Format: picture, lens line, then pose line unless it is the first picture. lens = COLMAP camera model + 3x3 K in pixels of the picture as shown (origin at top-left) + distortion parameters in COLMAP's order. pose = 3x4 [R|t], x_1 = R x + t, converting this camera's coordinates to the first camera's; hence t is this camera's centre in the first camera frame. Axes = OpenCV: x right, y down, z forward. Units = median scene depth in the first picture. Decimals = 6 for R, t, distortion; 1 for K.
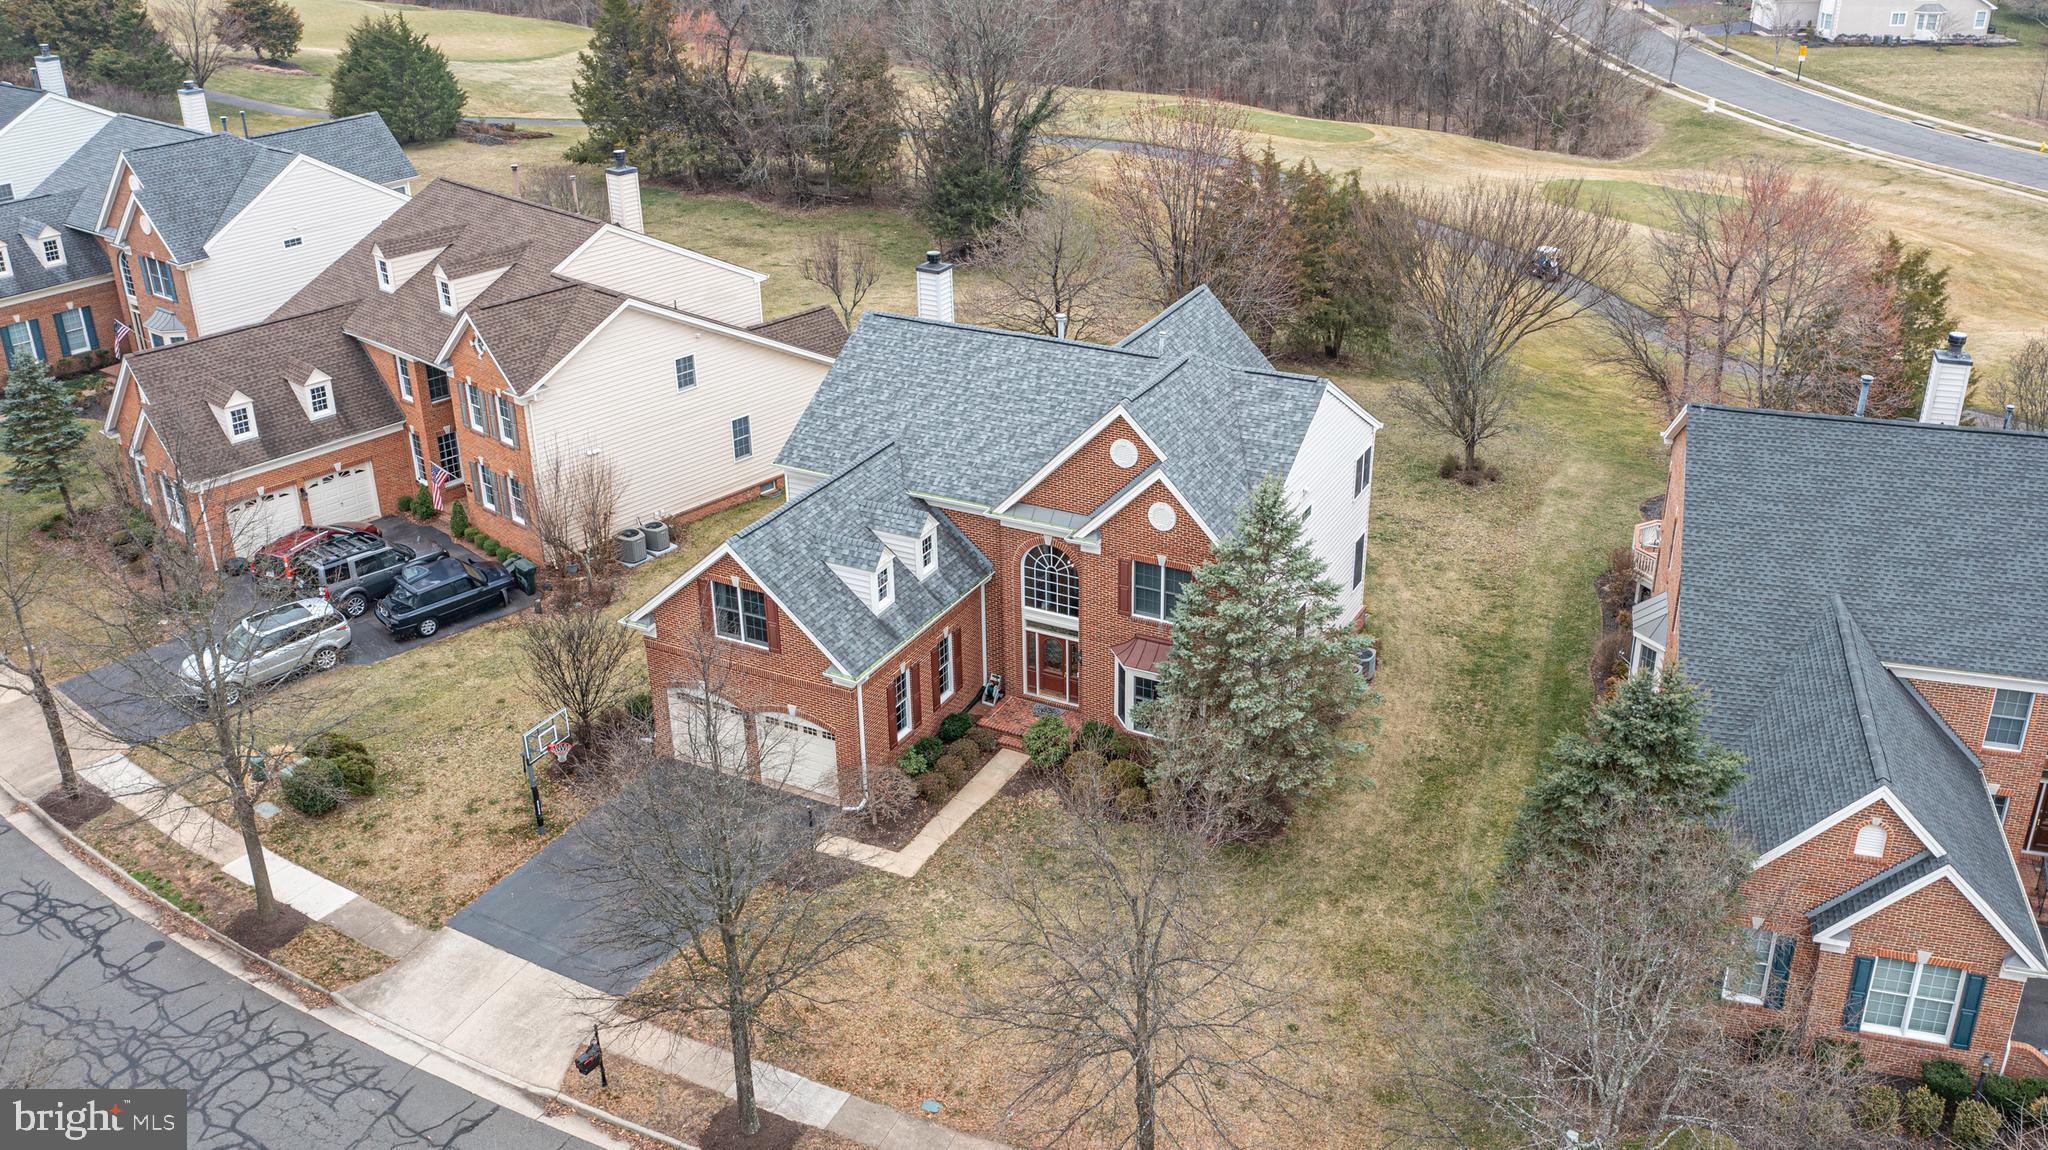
lens RADIAL K [[1613.8, 0, 1024.0], [0, 1613.8, 575.0], [0, 0, 1]] dist [-0.003692, -0.001651]
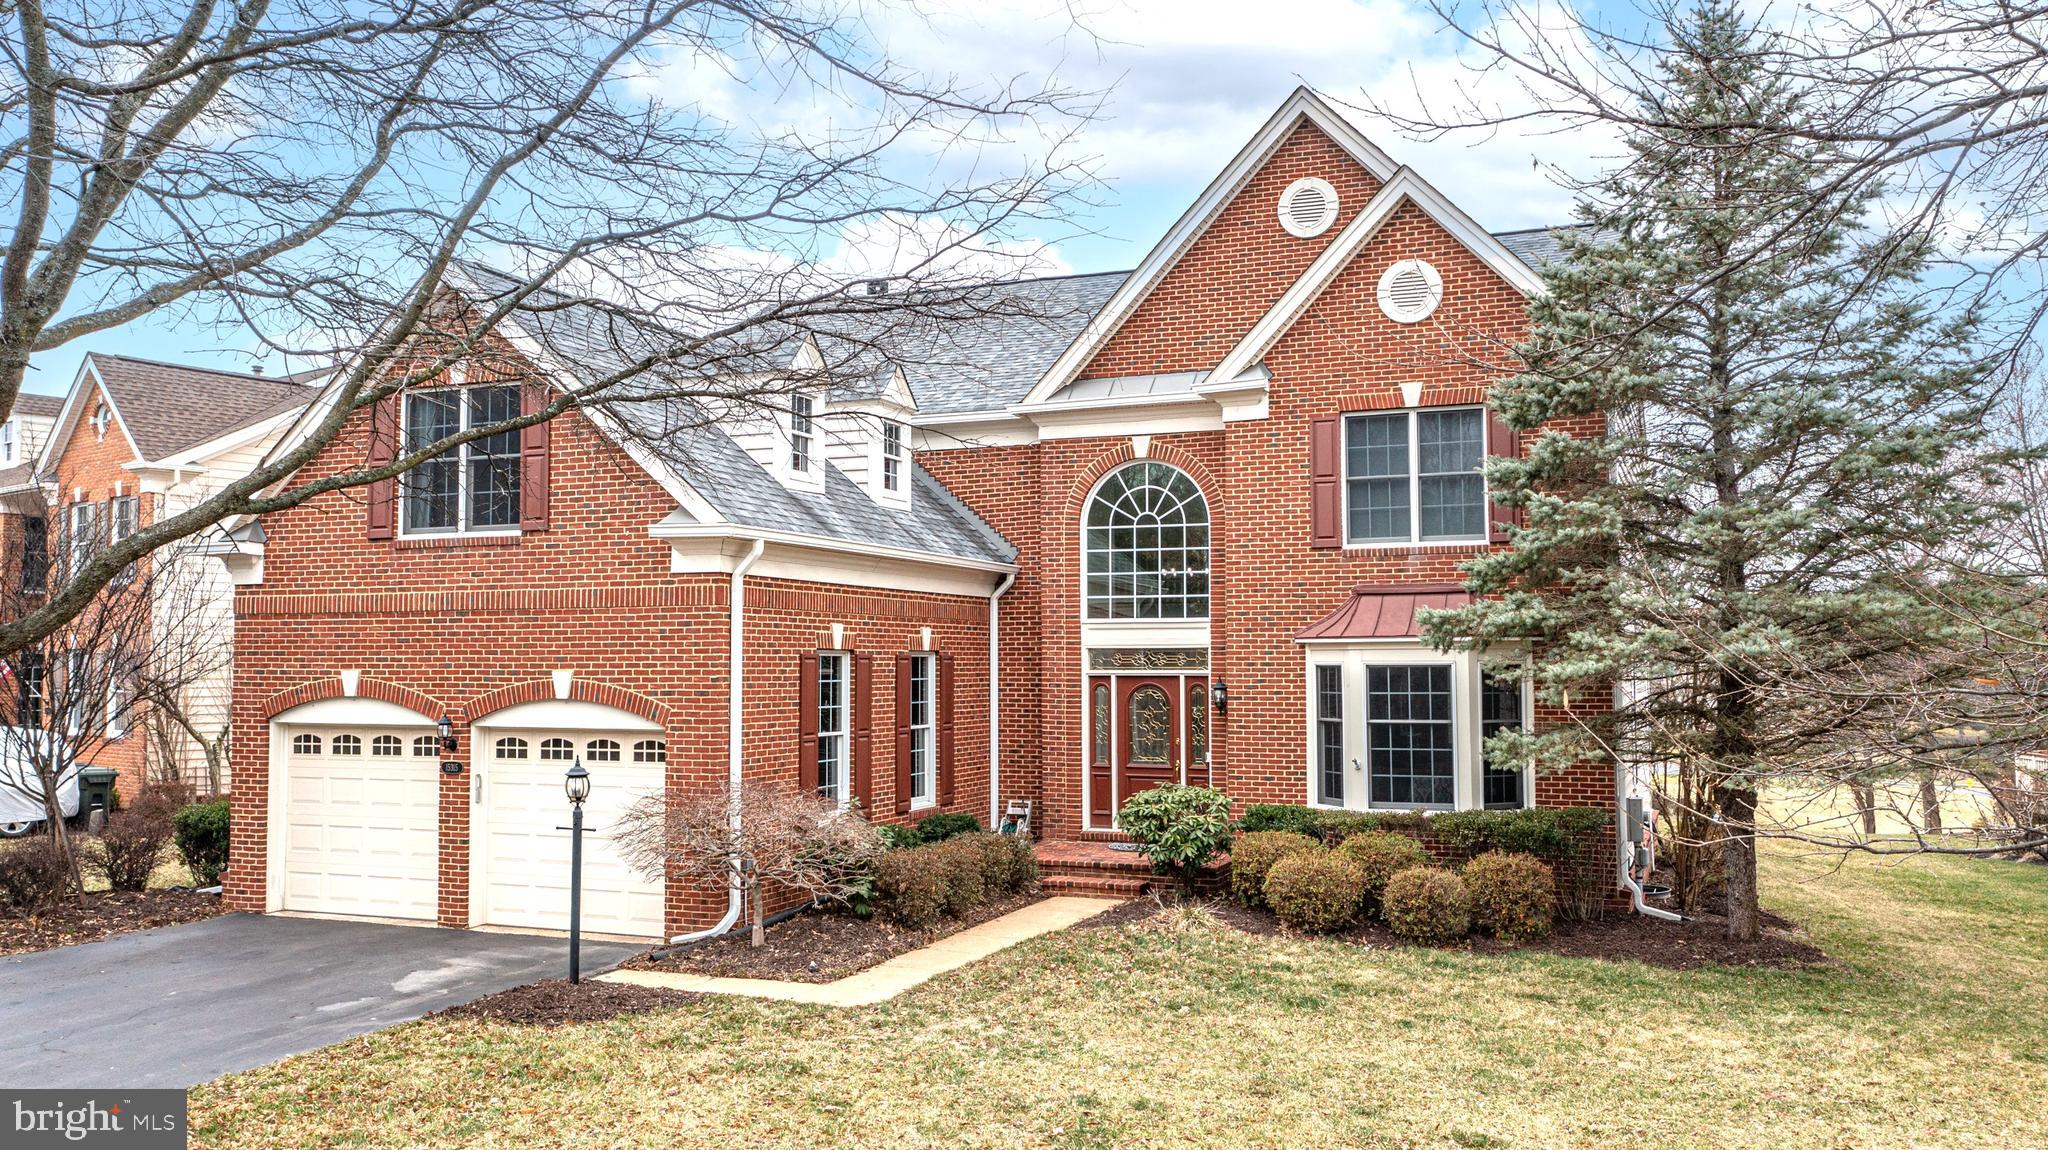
lens RADIAL K [[1613.8, 0, 1024.0], [0, 1613.8, 575.0], [0, 0, 1]] dist [-0.003692, -0.001651]
pose [[0.996707, 0.012532, 0.080111, -0.059369], [0.025444, 0.889747, -0.455745, 0.235404], [-0.076990, 0.456283, 0.886498, 0.597207]]
